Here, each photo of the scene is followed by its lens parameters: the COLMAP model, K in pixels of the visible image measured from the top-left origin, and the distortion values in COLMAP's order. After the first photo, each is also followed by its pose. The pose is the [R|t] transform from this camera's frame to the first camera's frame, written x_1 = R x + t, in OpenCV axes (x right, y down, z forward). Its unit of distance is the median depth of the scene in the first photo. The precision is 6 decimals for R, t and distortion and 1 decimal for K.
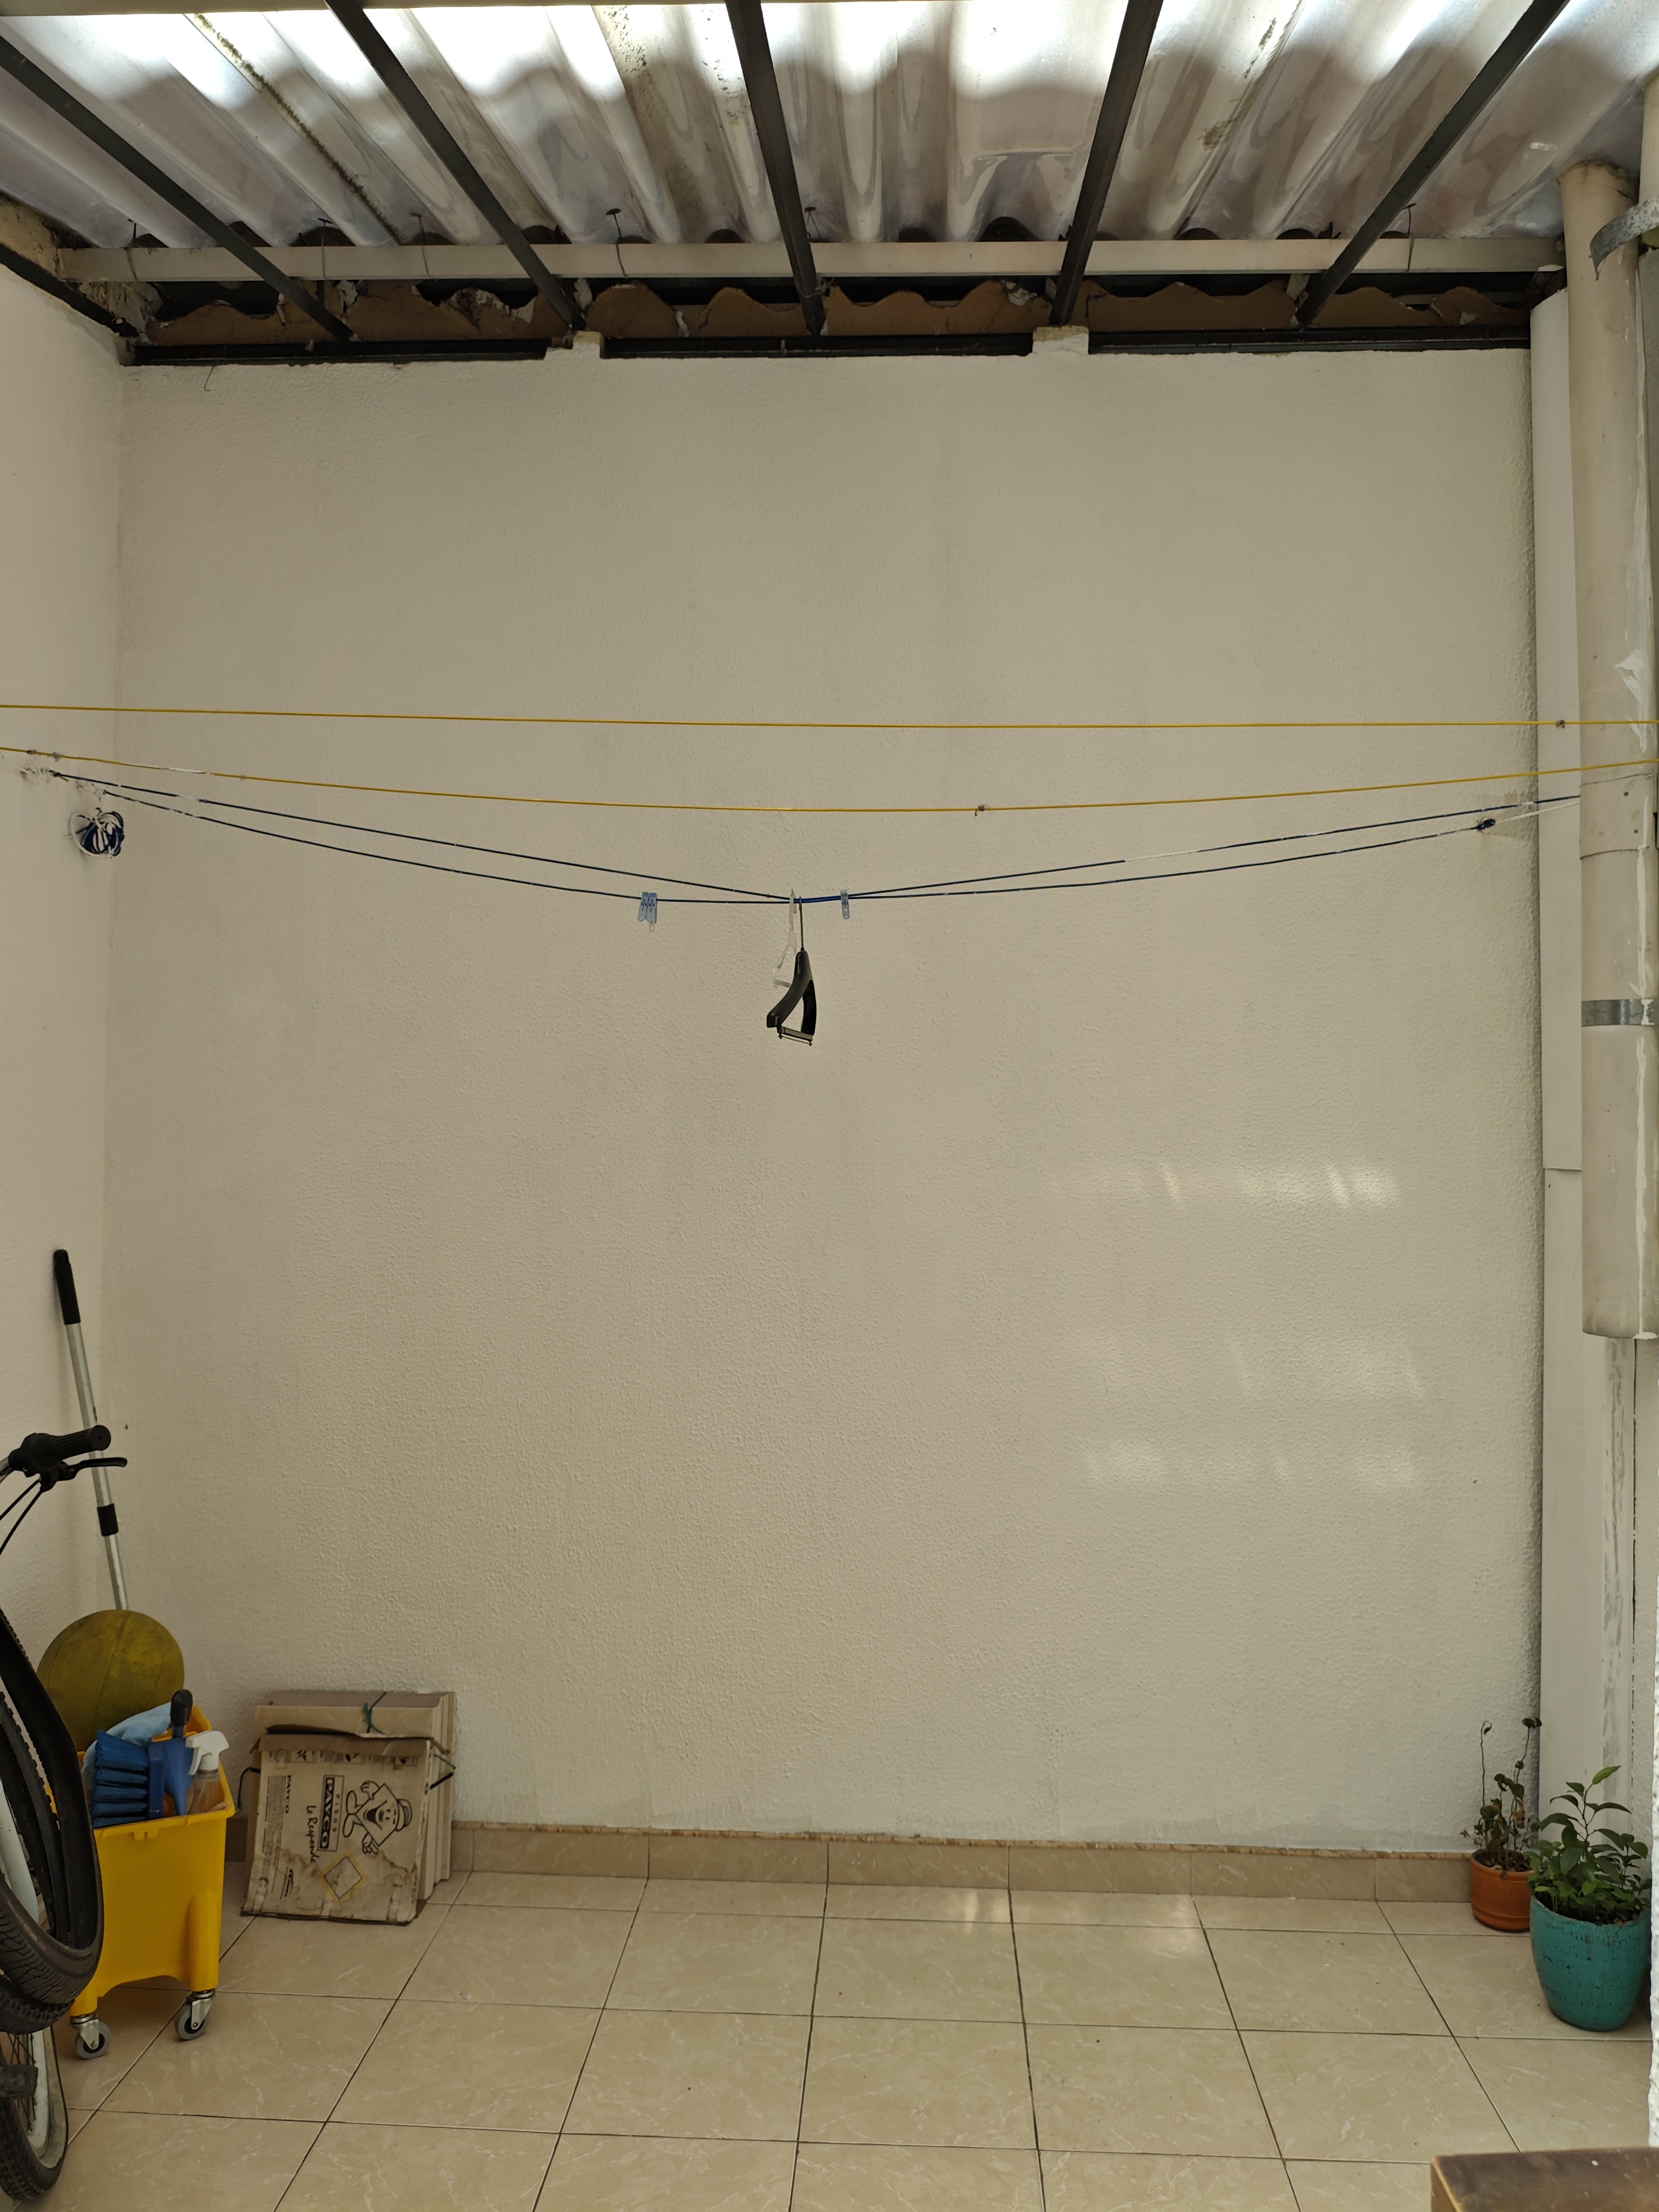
lens RADIAL K [[1688.5, 0, 827.7], [0, 1688.5, 1115.1], [0, 0, 1]] dist [0.004481, -0.053841]
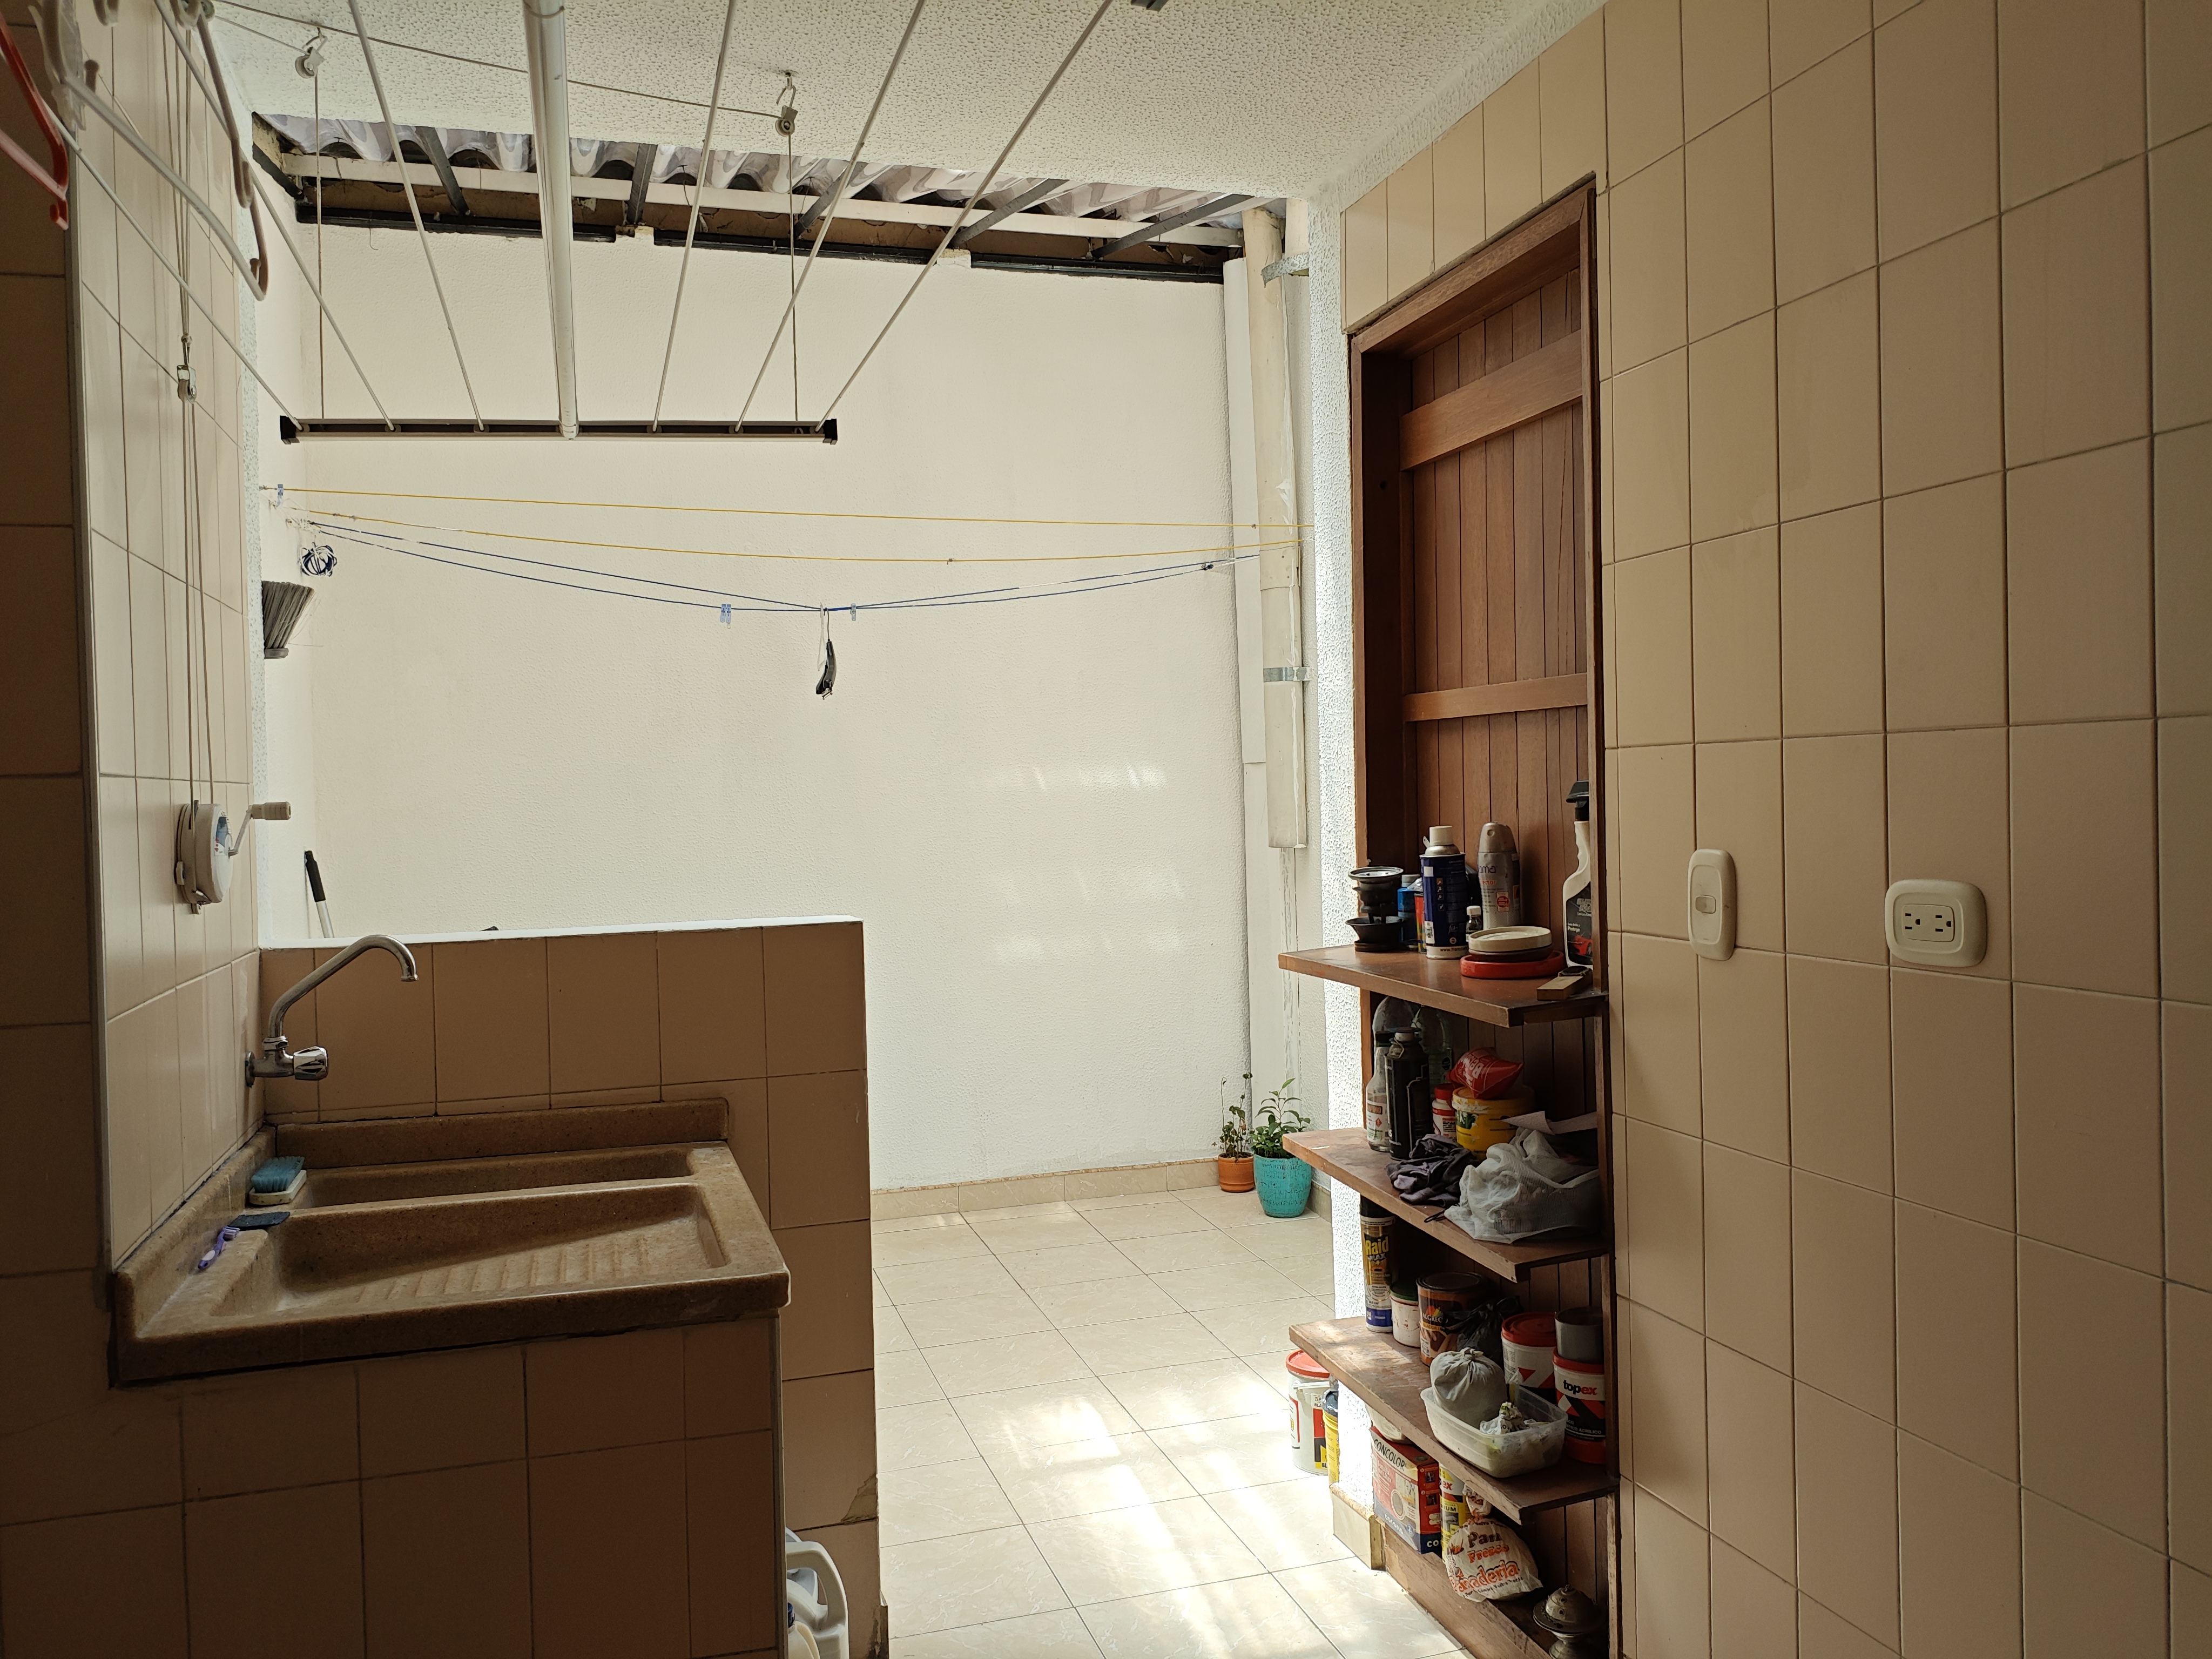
lens RADIAL K [[1688.5, 0, 1109.4], [0, 1688.5, 829.3], [0, 0, 1]] dist [0.004481, -0.053841]
pose [[0.937487, -0.042349, 0.345435, -0.316794], [0.031809, 0.998841, 0.036125, 0.032464], [-0.346564, -0.022879, 0.937747, -0.603177]]
